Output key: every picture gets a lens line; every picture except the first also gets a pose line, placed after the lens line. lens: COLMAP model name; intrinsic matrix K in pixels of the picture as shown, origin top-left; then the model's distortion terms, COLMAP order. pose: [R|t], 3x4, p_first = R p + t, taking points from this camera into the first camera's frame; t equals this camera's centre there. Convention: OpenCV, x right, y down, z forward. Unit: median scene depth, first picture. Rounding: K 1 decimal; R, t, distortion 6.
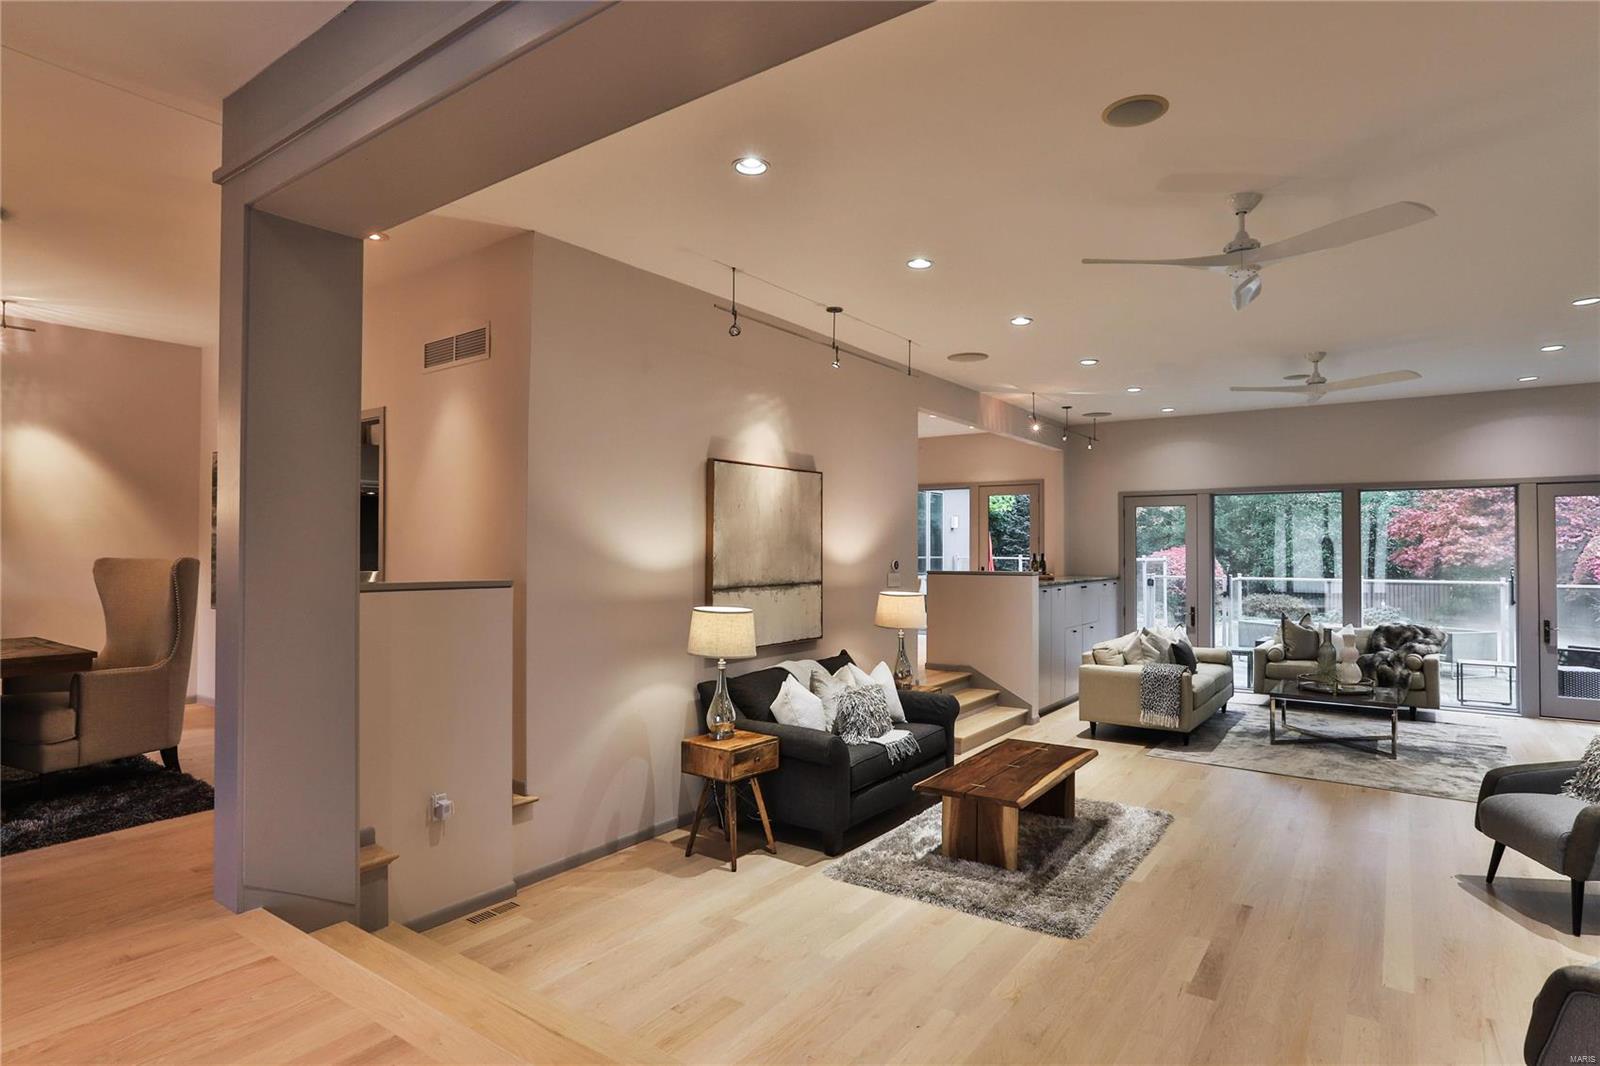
lens RADIAL K [[823.2, 0, 811.7], [0, 823.2, 539.7], [0, 0, 1]] dist [-0.053021, 0.025307]
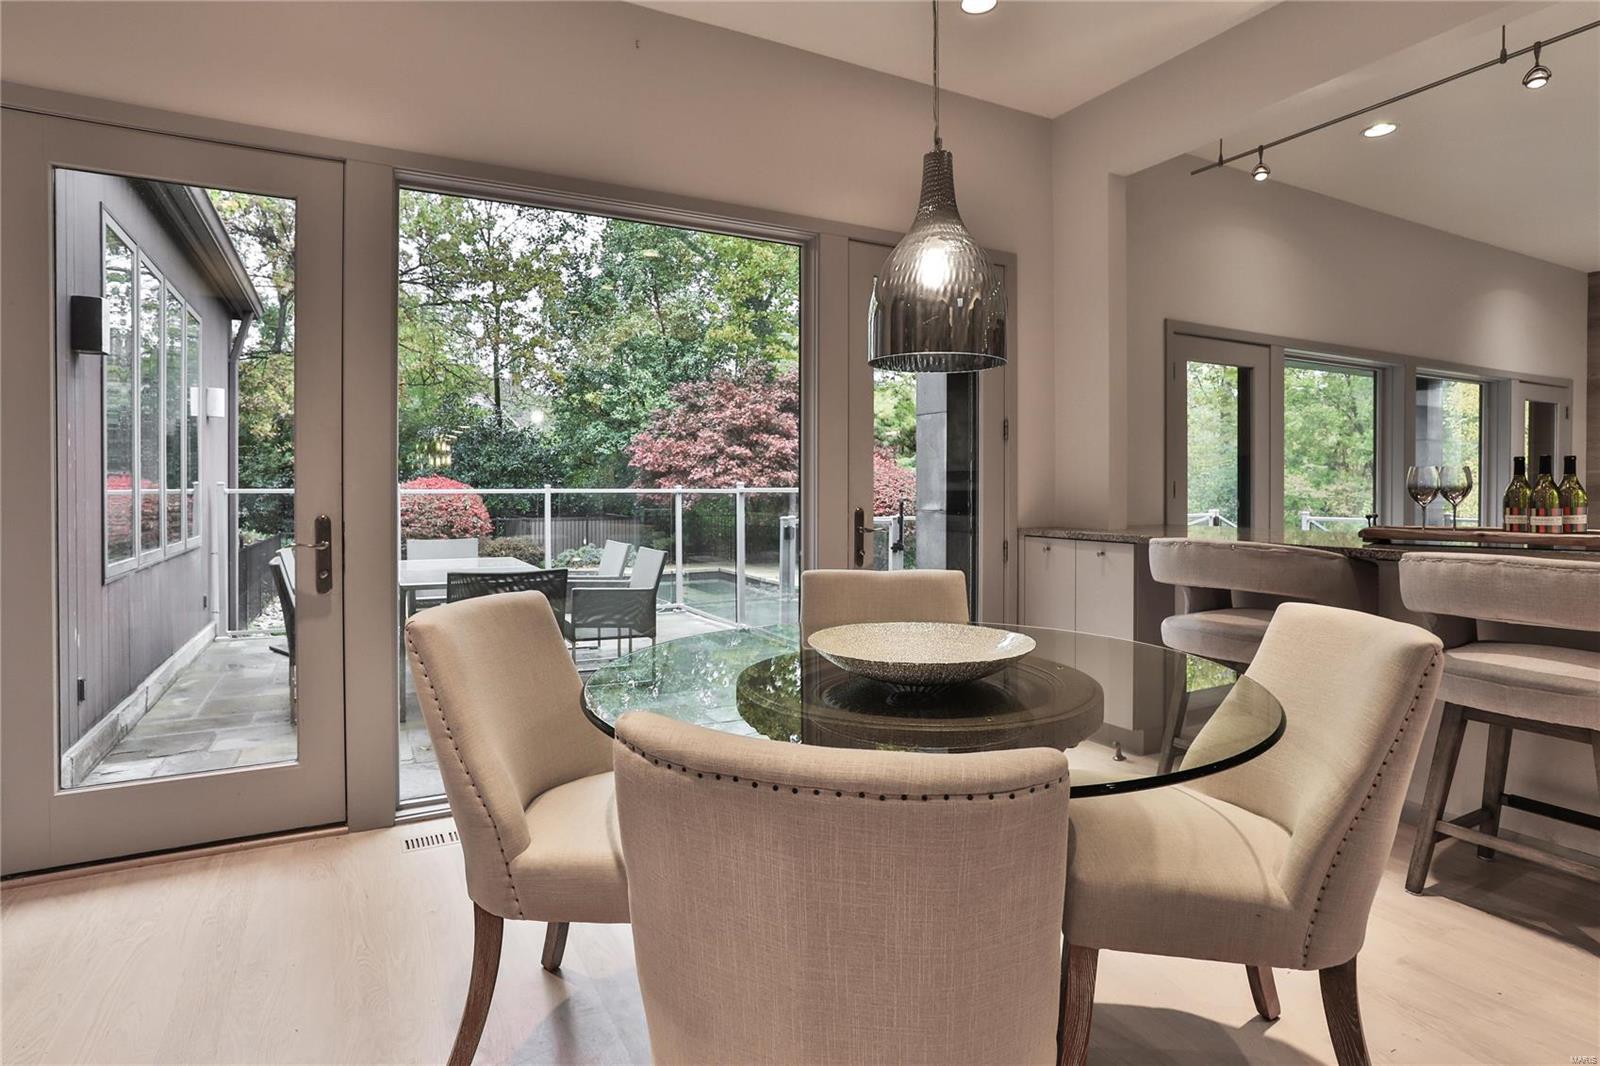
lens RADIAL K [[823.2, 0, 774.1], [0, 823.2, 503.5], [0, 0, 1]] dist [-0.053021, 0.025307]
pose [[0.455569, -0.020015, 0.889976, -0.086638], [-0.007847, 0.999618, 0.026497, 0.032699], [-0.890166, -0.019055, 0.455238, 1.301235]]
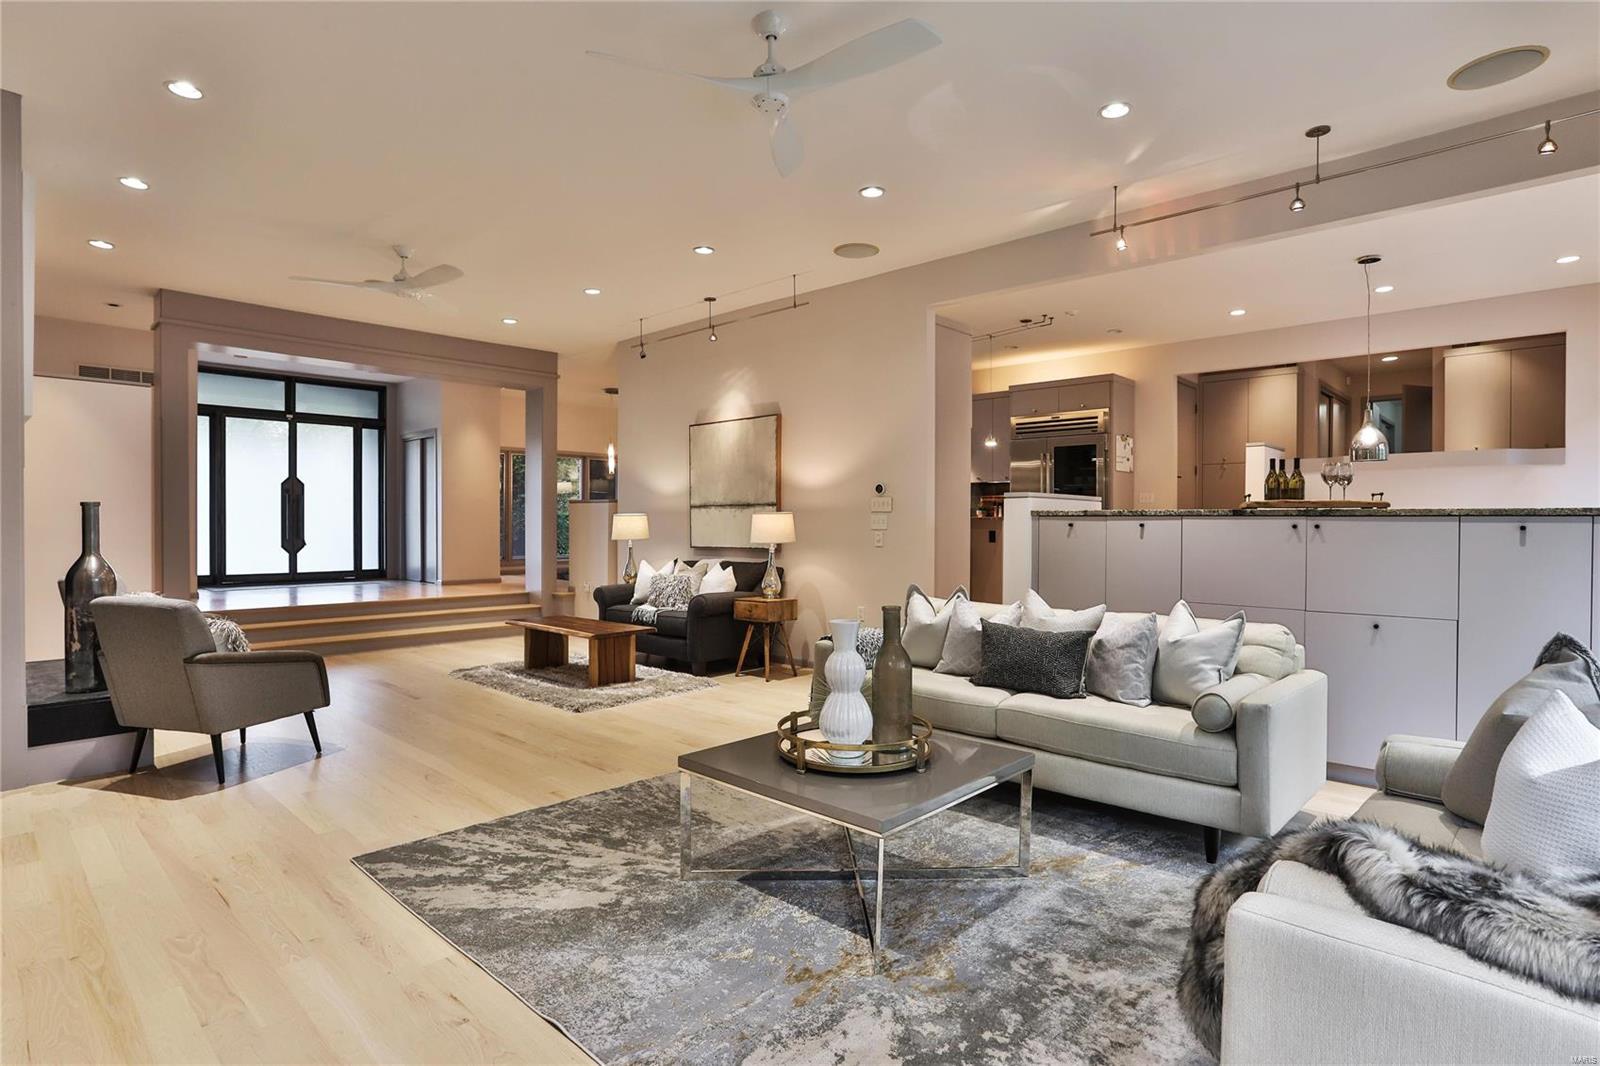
lens RADIAL K [[823.2, 0, 774.4], [0, 823.2, 535.1], [0, 0, 1]] dist [-0.053021, 0.025307]
pose [[-0.144216, 0.012969, -0.989461, 0.948279], [0.007737, 0.999898, 0.011978, 0.064114], [0.989516, -0.005928, -0.144302, 0.910529]]
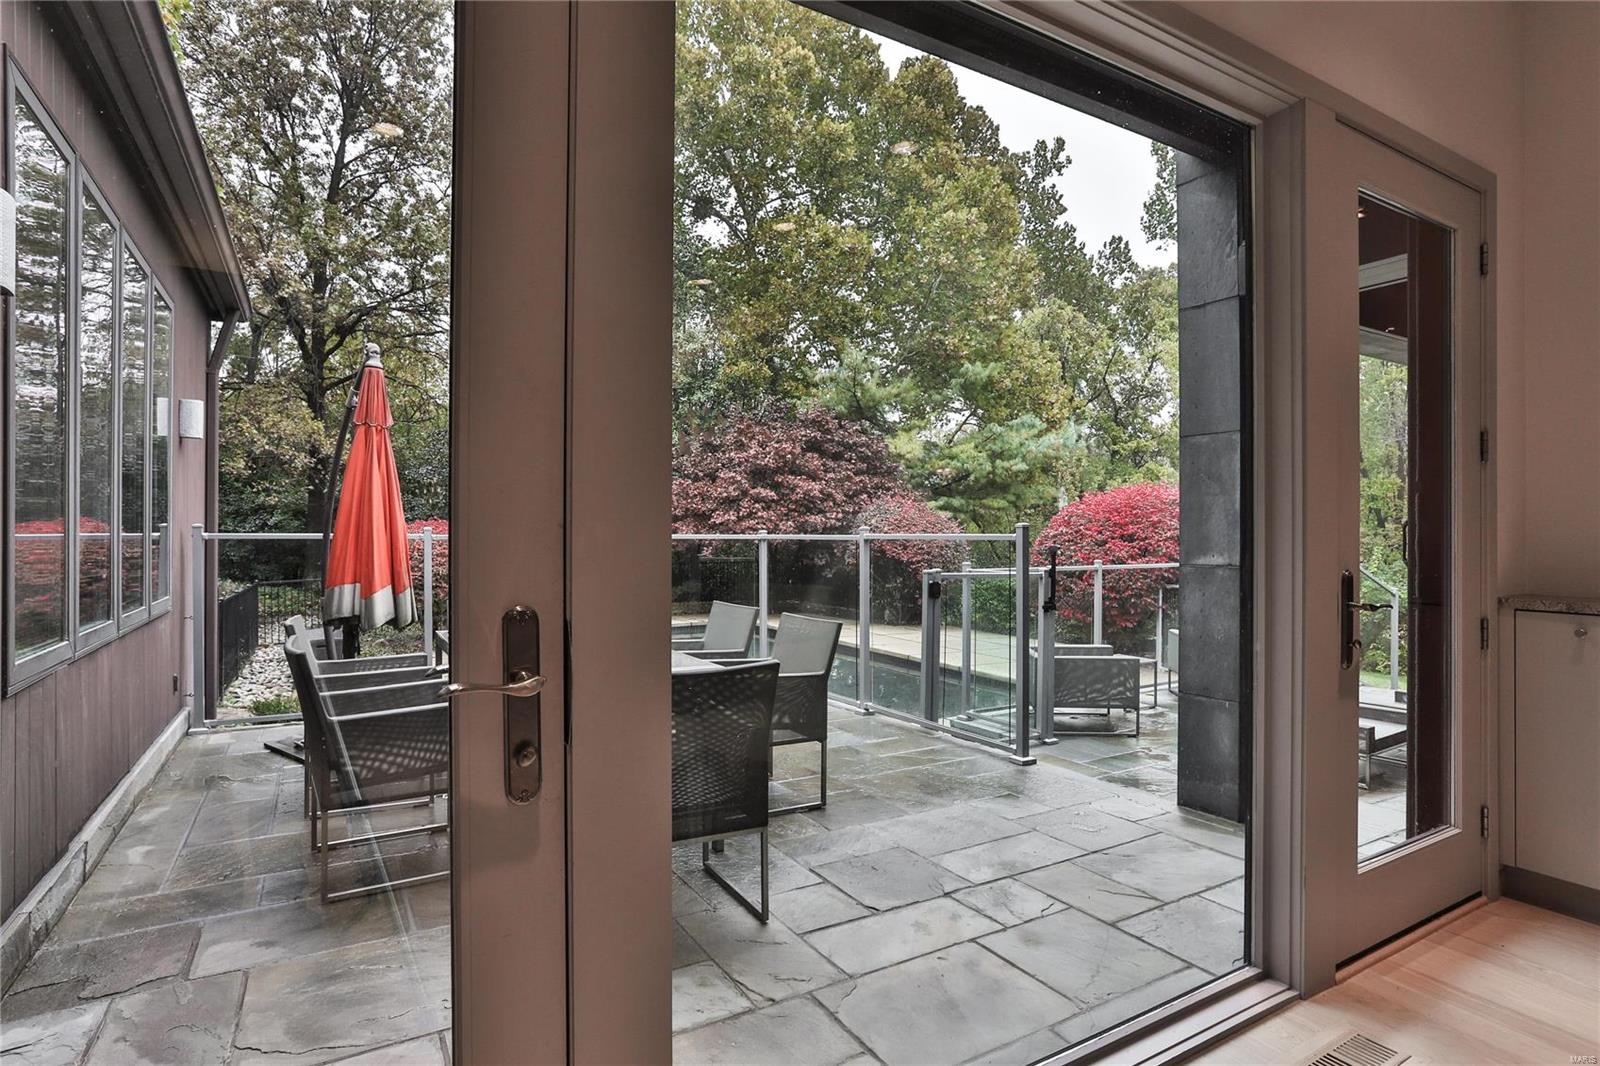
lens RADIAL K [[823.2, 0, 792.4], [0, 823.2, 540.5], [0, 0, 1]] dist [-0.053021, 0.025307]
pose [[0.413521, -0.010247, 0.910437, 0.012378], [-0.011057, 0.999806, 0.016275, 0.034930], [-0.910427, -0.016797, 0.413328, 1.502190]]
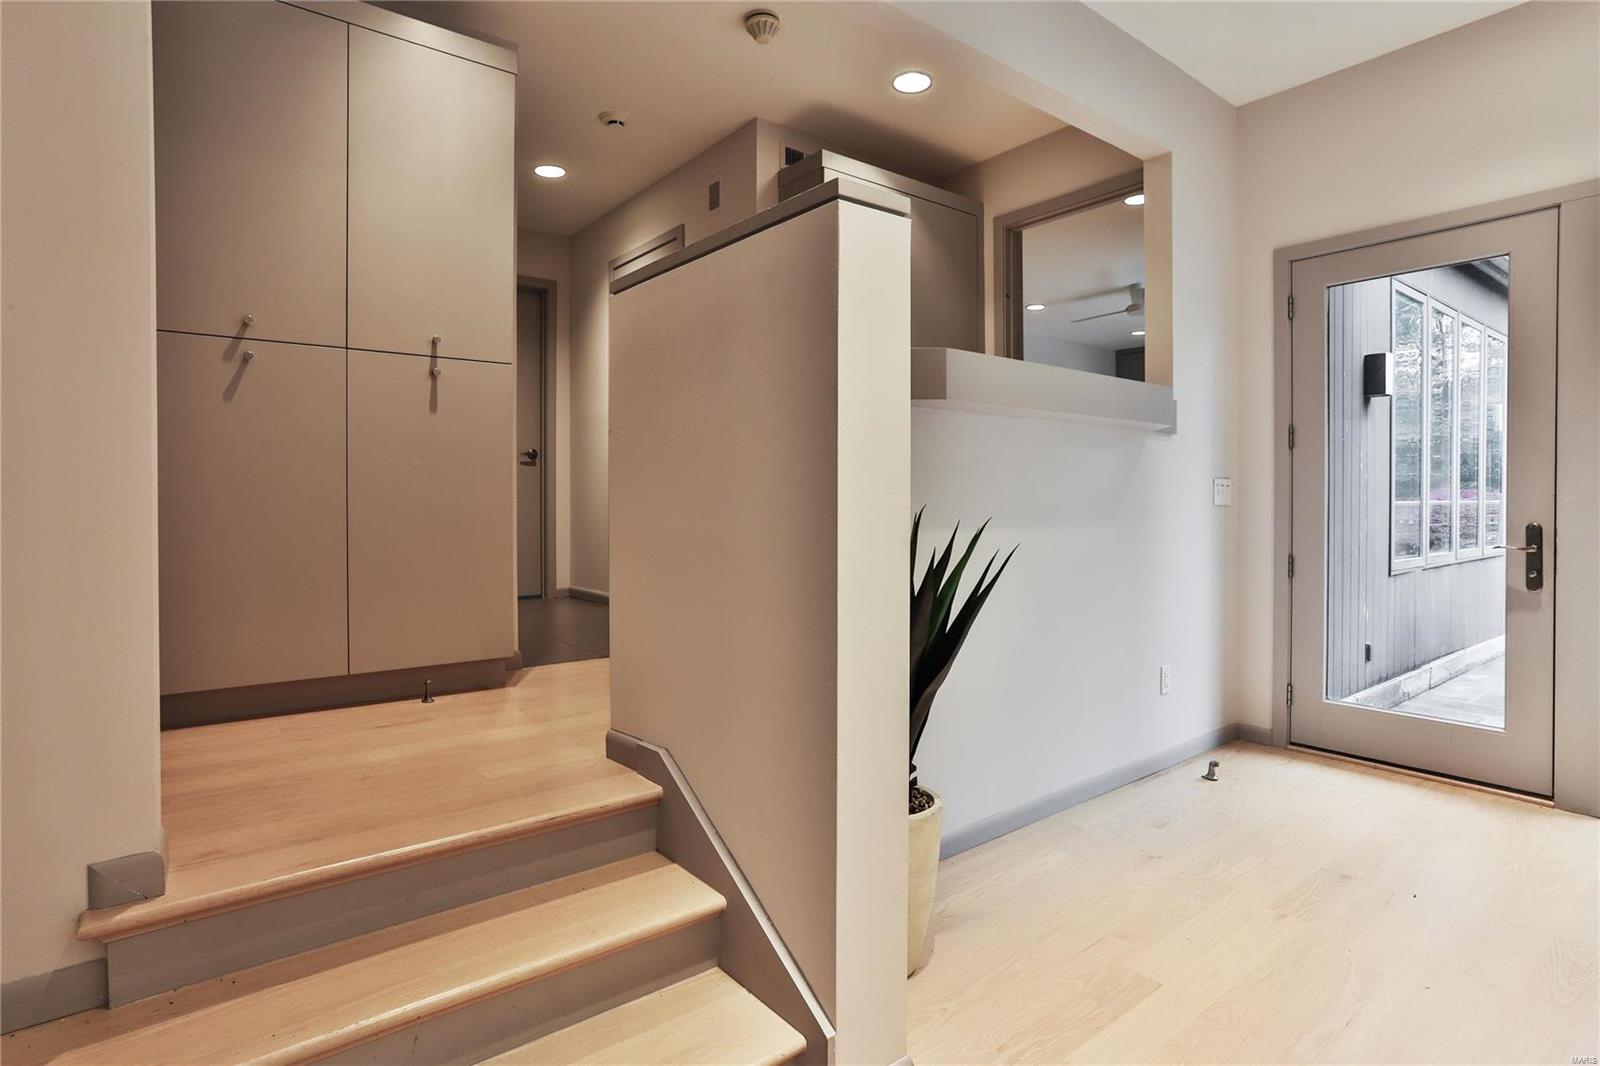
lens RADIAL K [[823.2, 0, 805.1], [0, 823.2, 508.6], [0, 0, 1]] dist [-0.053021, 0.025307]
pose [[0.960594, -0.007394, -0.277858, -0.098702], [0.012349, 0.999794, 0.016088, 0.031076], [0.277682, -0.018885, 0.960487, 1.173607]]
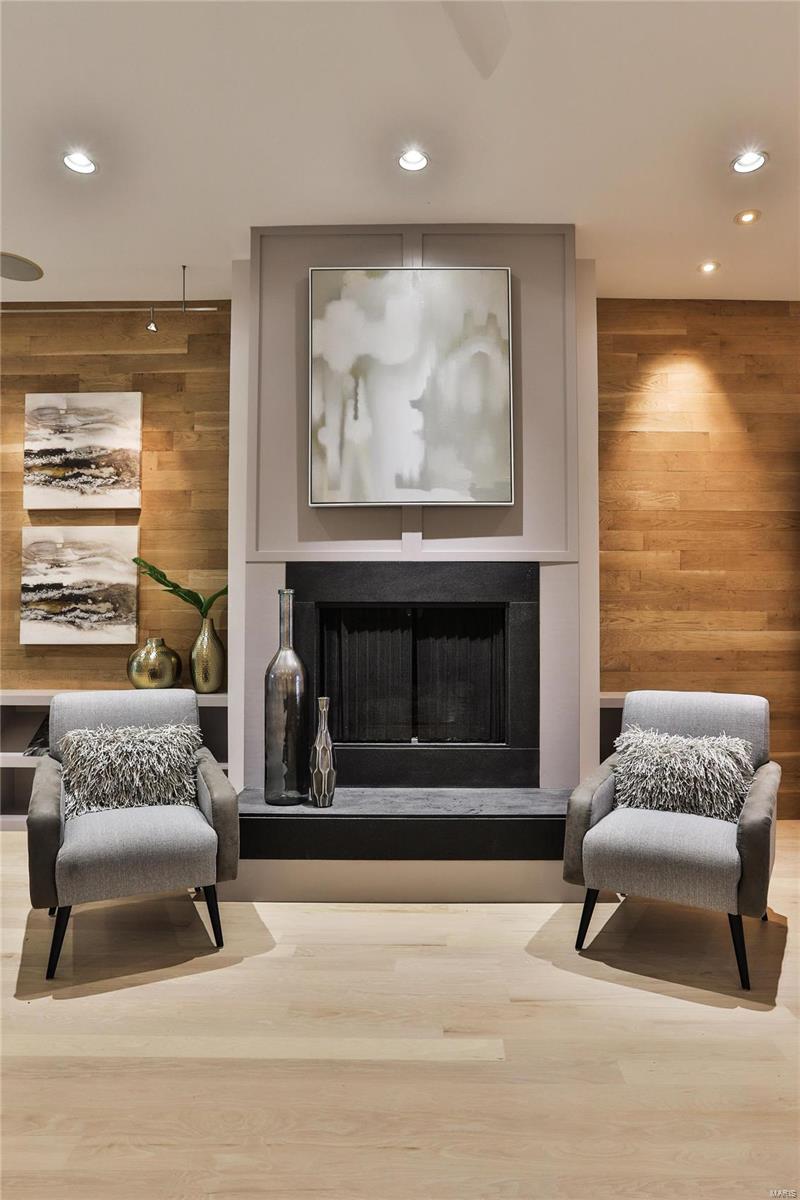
lens RADIAL K [[700.9, 0, 431.2], [0, 700.9, 596.2], [0, 0, 1]] dist [-0.022634, 0.002104]
pose [[-0.568302, 0.033772, 0.822127, 0.088613], [-0.008164, 0.998877, -0.046676, 0.067670], [-0.822779, -0.033238, -0.567388, 0.562396]]
